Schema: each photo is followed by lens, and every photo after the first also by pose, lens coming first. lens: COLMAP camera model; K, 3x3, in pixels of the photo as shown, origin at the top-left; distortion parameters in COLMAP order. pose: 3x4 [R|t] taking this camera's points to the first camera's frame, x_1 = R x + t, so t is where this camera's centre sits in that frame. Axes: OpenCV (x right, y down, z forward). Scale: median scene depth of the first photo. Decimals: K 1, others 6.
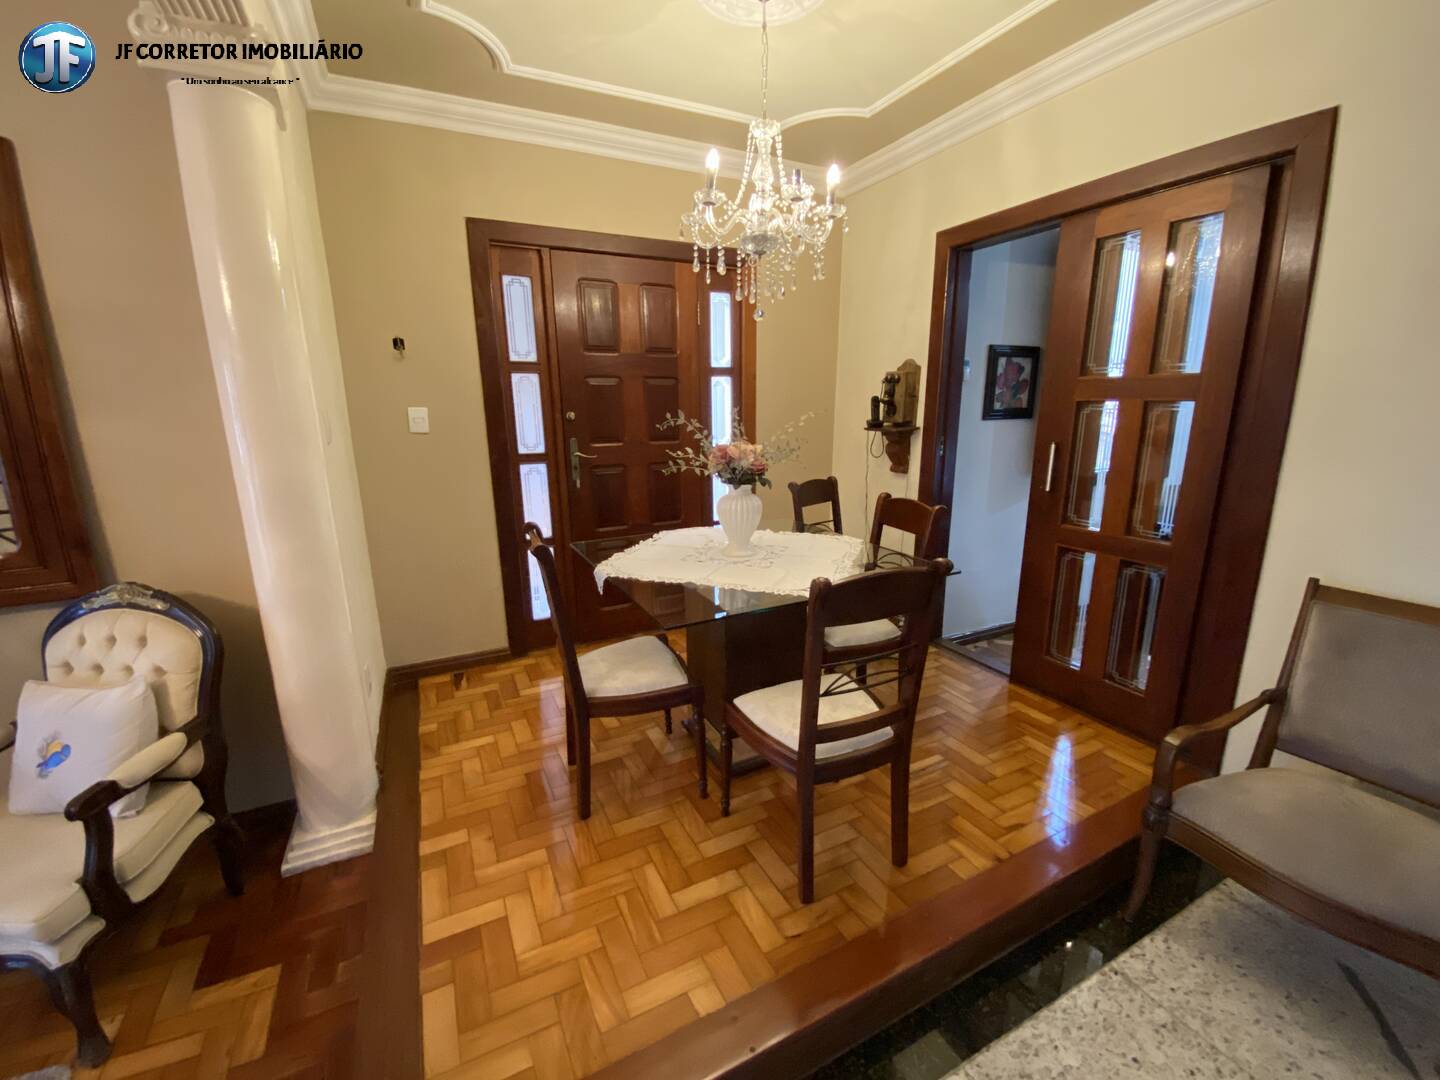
lens RADIAL K [[571.1, 0, 722.0], [0, 571.1, 545.6], [0, 0, 1]] dist [0.009372, -0.017293]
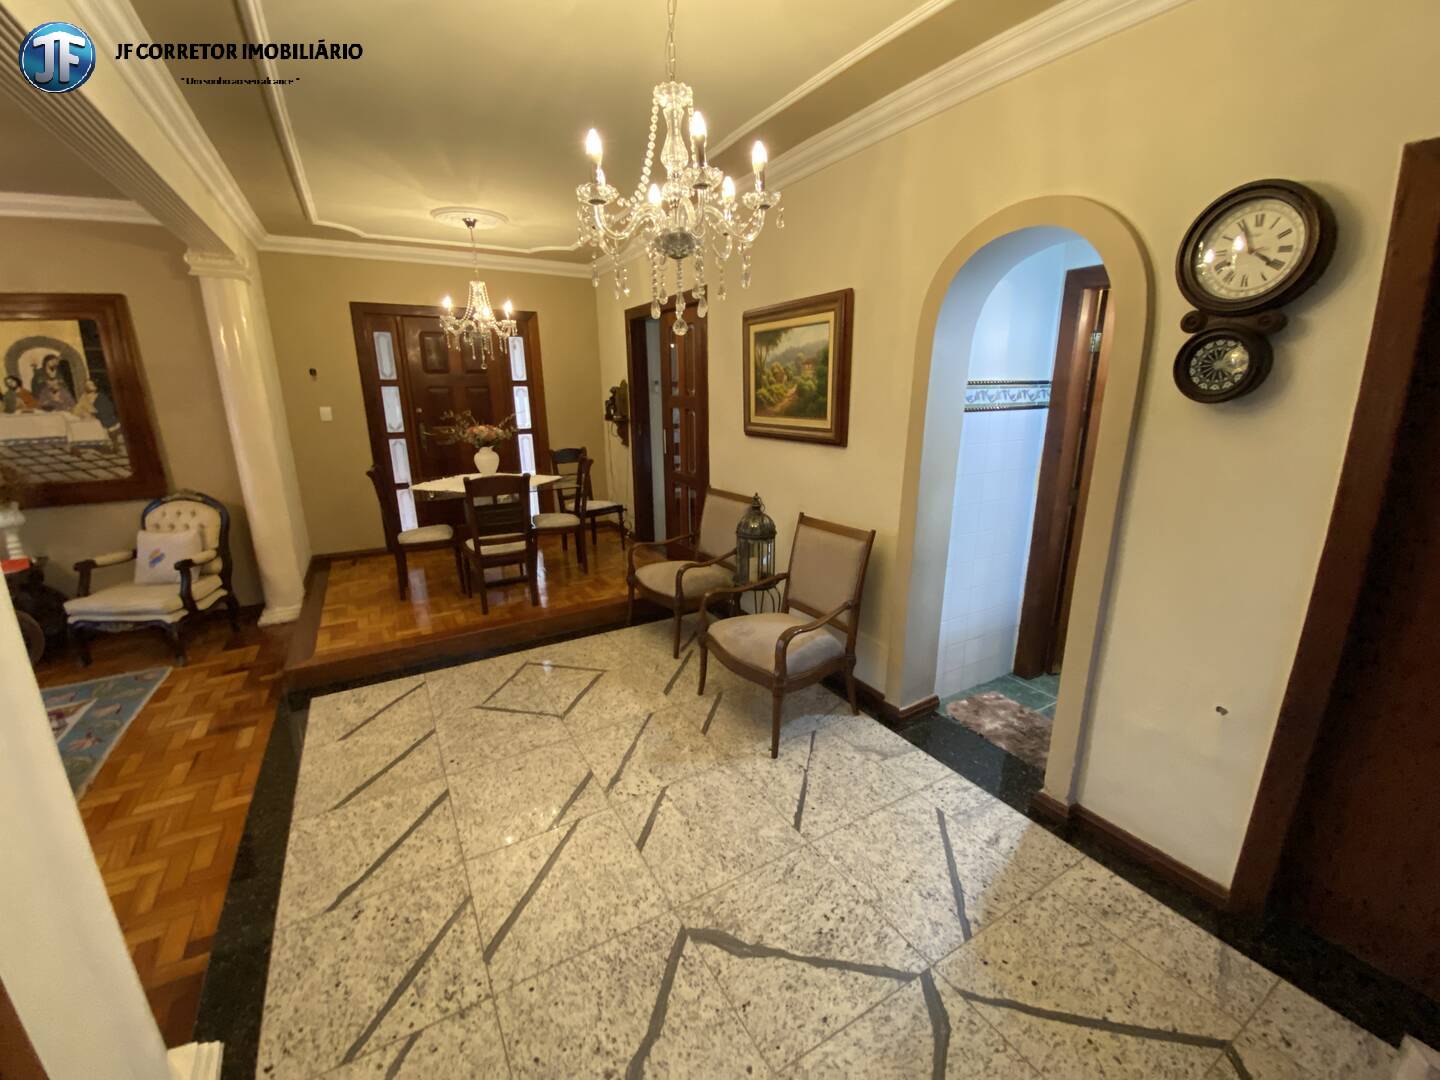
lens RADIAL K [[583.2, 0, 724.2], [0, 583.2, 540.6], [0, 0, 1]] dist [0.027021, -0.022642]
pose [[0.998185, -0.010486, 0.059301, 0.983652], [0.009212, 0.999722, 0.021722, 0.241880], [-0.059512, -0.021136, 0.998004, -1.505047]]
